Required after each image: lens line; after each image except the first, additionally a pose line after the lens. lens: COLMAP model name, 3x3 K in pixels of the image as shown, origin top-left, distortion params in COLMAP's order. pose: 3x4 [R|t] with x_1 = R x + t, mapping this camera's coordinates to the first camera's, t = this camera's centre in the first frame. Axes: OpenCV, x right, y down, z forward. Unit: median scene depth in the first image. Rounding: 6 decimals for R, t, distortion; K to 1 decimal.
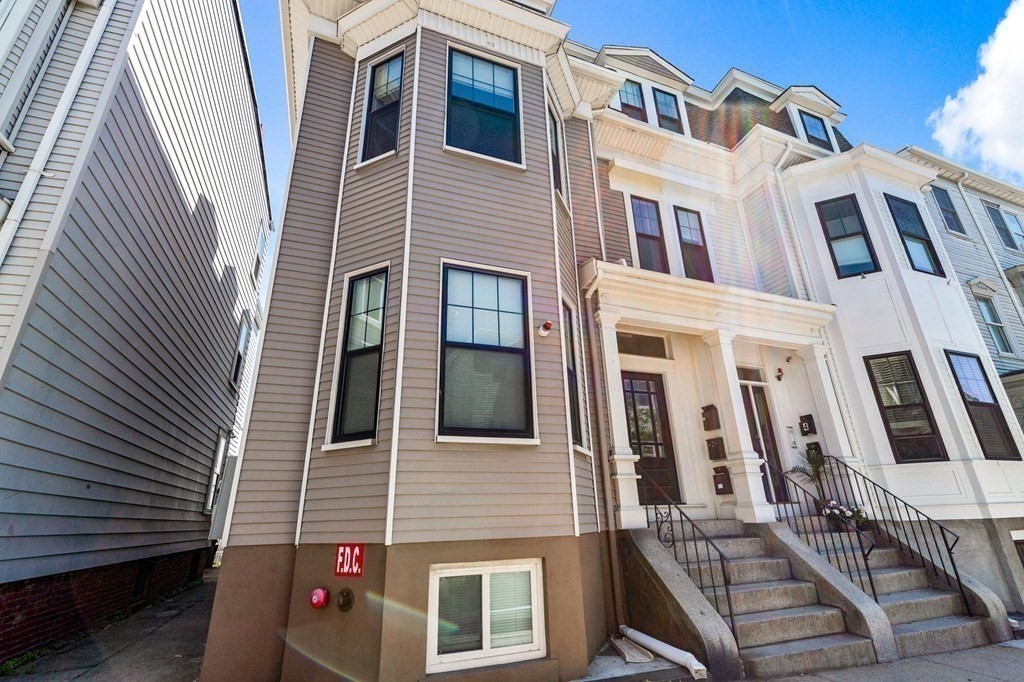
lens RADIAL K [[457.7, 0, 510.6], [0, 457.7, 342.3], [0, 0, 1]] dist [0.005248, -0.001701]
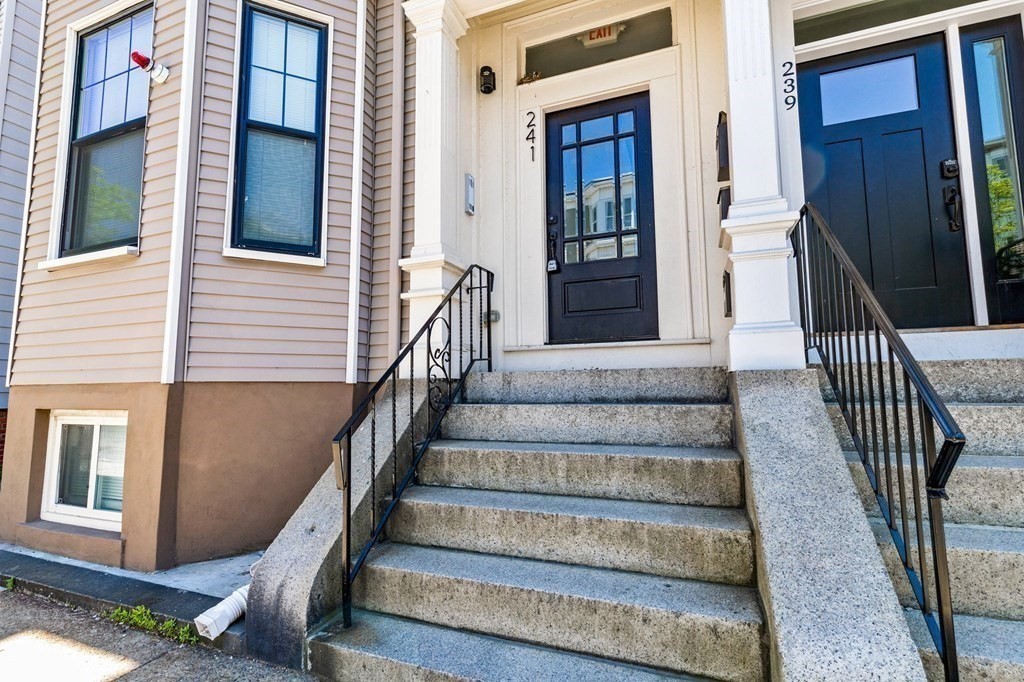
lens RADIAL K [[457.7, 0, 511.0], [0, 457.7, 347.8], [0, 0, 1]] dist [0.005248, -0.001701]
pose [[0.740936, -0.052473, -0.669523, 0.822327], [0.230257, 0.956363, 0.179863, 0.325308], [0.630869, -0.287430, 0.720686, 0.746919]]
